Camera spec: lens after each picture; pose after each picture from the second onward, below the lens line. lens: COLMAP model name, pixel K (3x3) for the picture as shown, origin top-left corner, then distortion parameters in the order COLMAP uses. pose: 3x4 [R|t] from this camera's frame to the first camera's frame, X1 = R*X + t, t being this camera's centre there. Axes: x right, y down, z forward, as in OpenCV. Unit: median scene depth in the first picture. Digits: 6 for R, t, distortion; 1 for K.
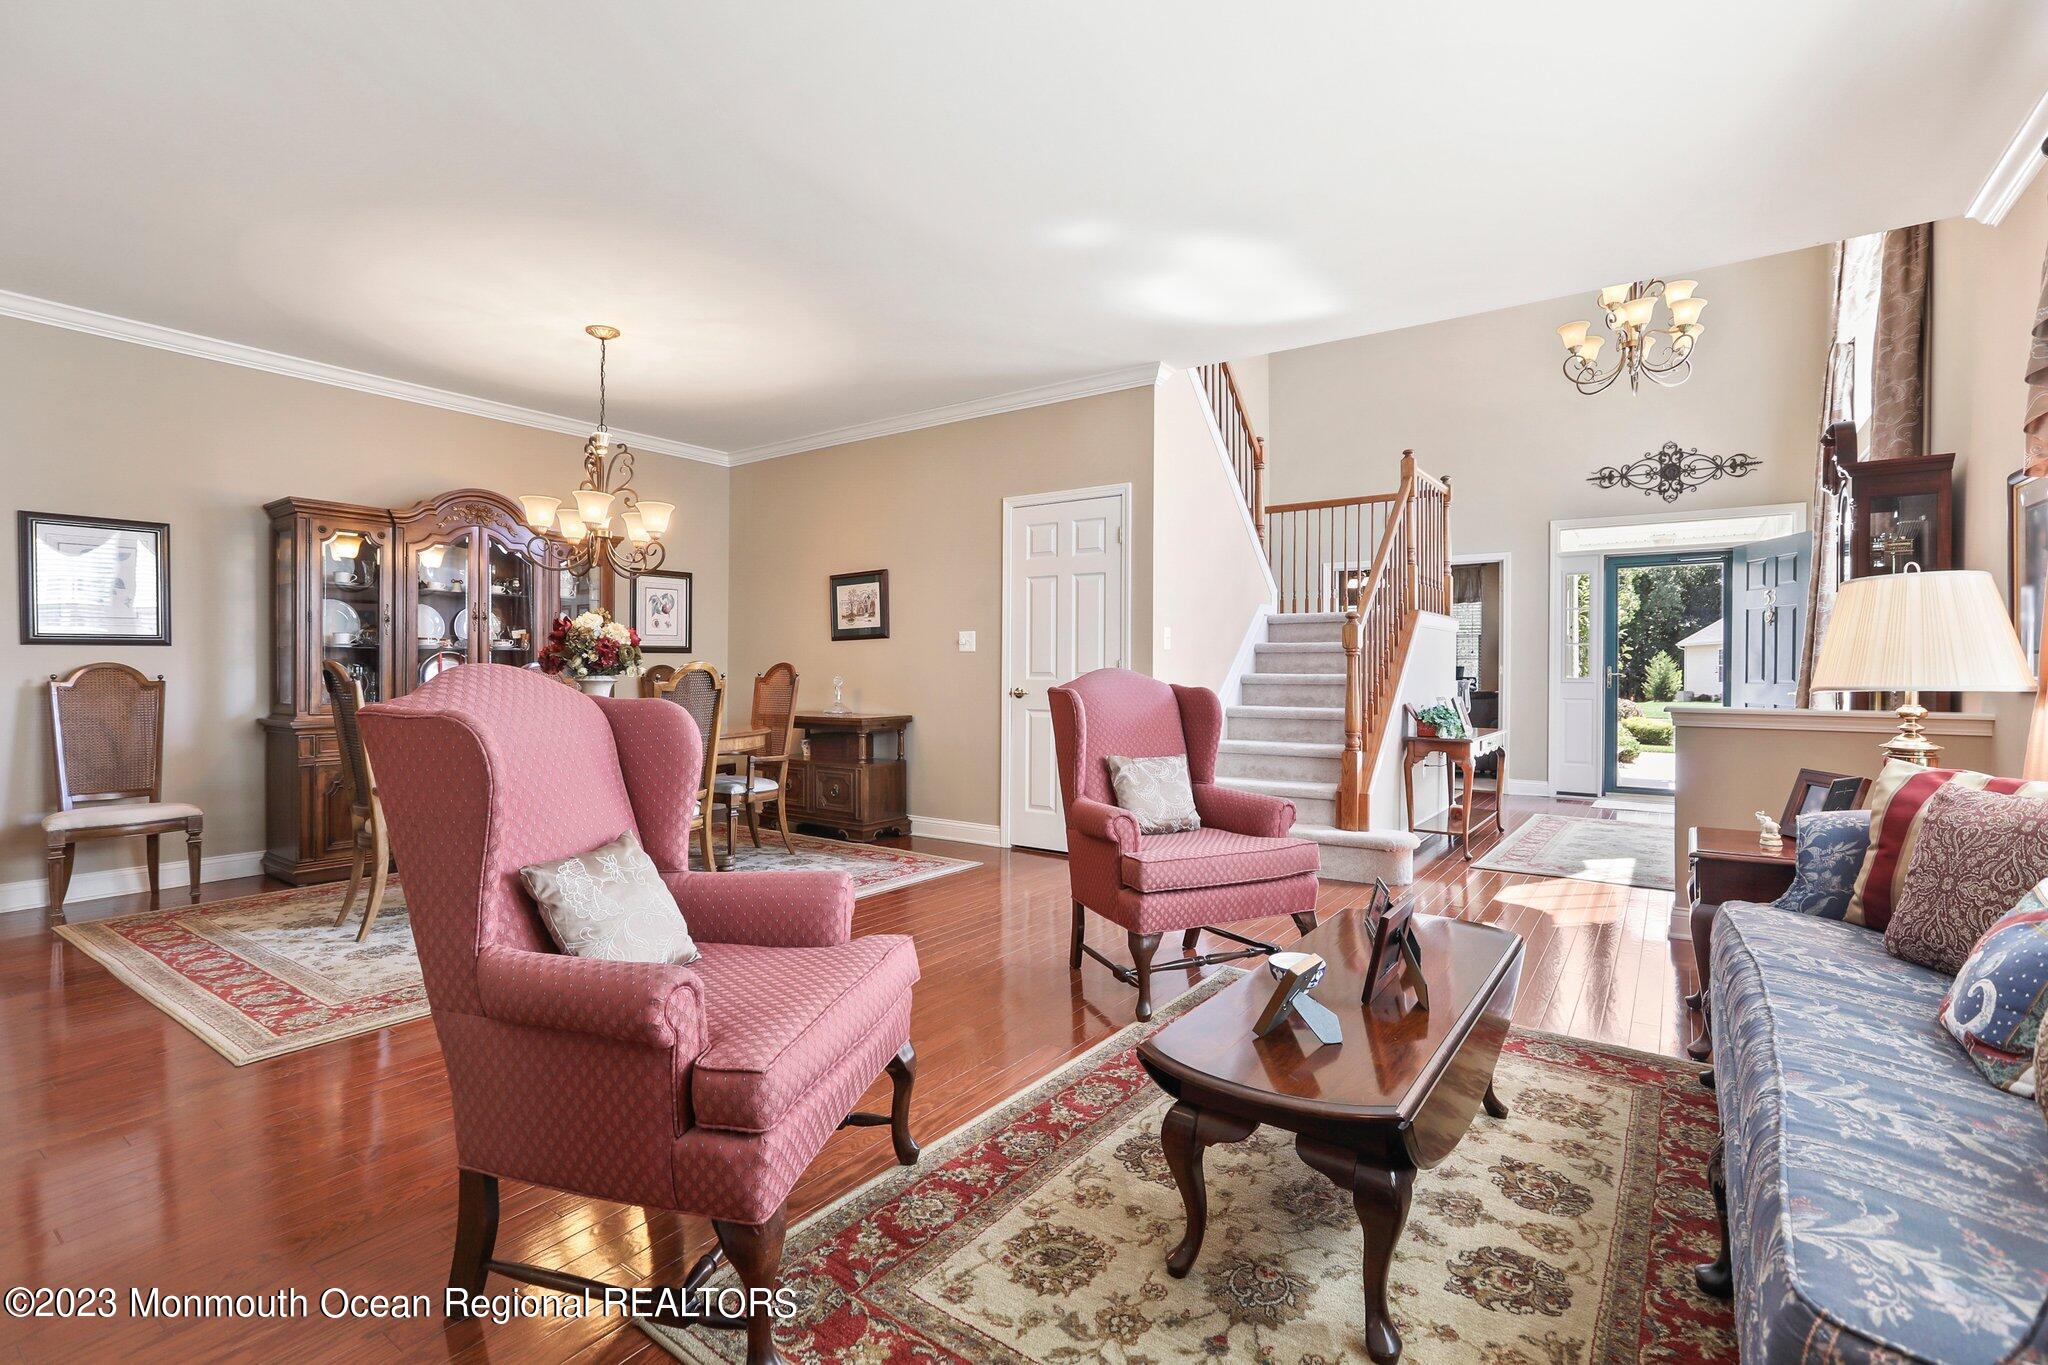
lens RADIAL K [[930.7, 0, 1024.8], [0, 930.7, 671.4], [0, 0, 1]] dist [-0.029572, 0.012538]
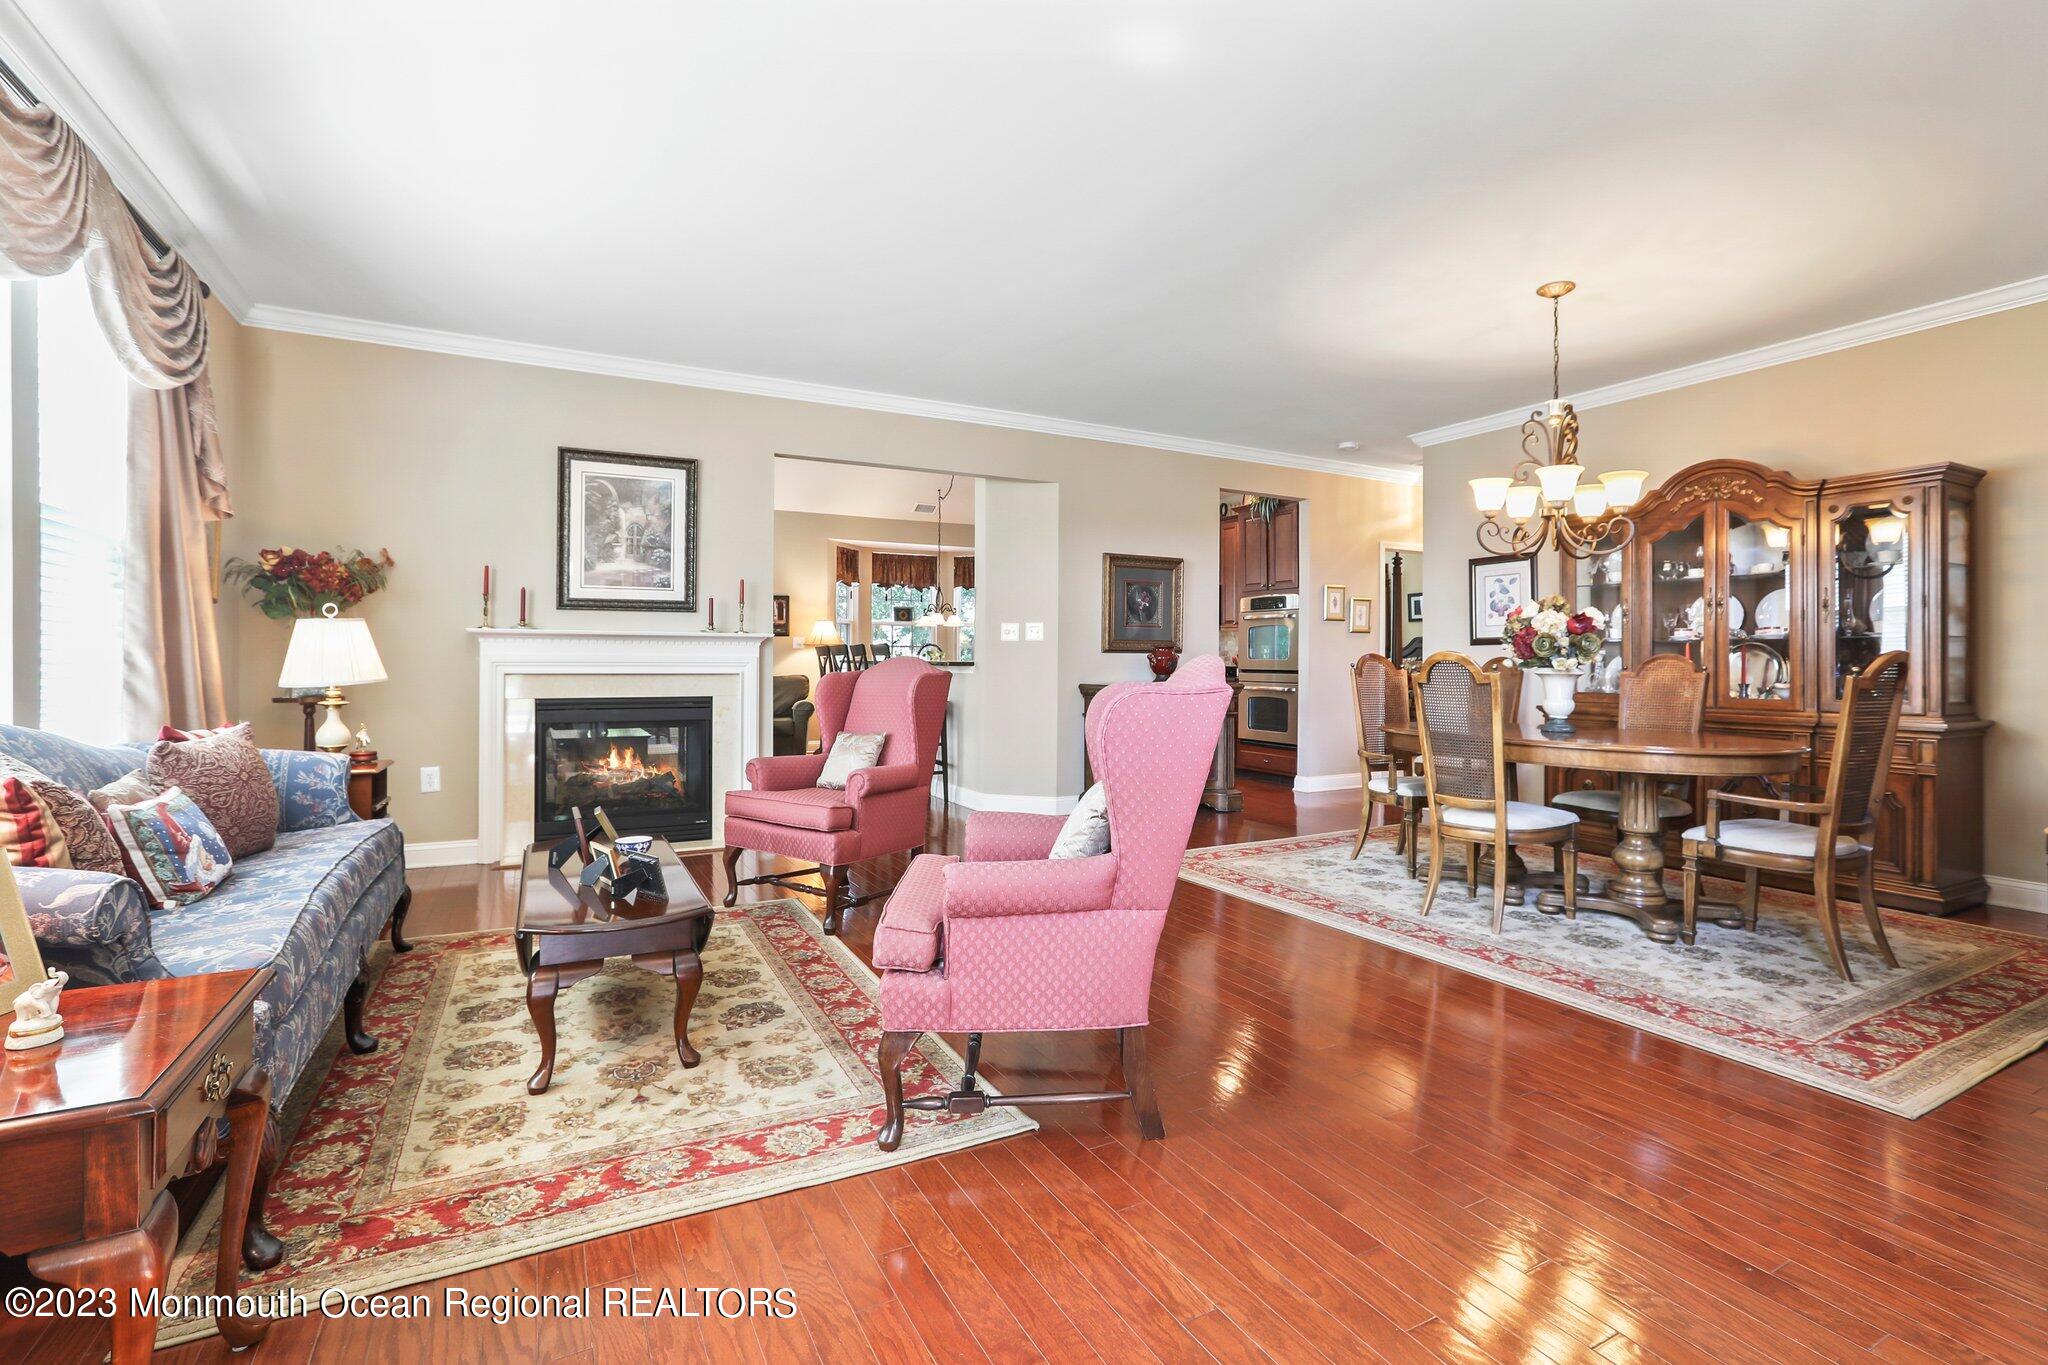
lens RADIAL K [[930.7, 0, 1020.0], [0, 930.7, 673.0], [0, 0, 1]] dist [-0.029572, 0.012538]
pose [[-0.447501, 0.002968, -0.894279, 1.282091], [-0.013660, 0.999855, 0.010153, 0.007369], [0.894179, 0.016759, -0.447396, 2.085110]]
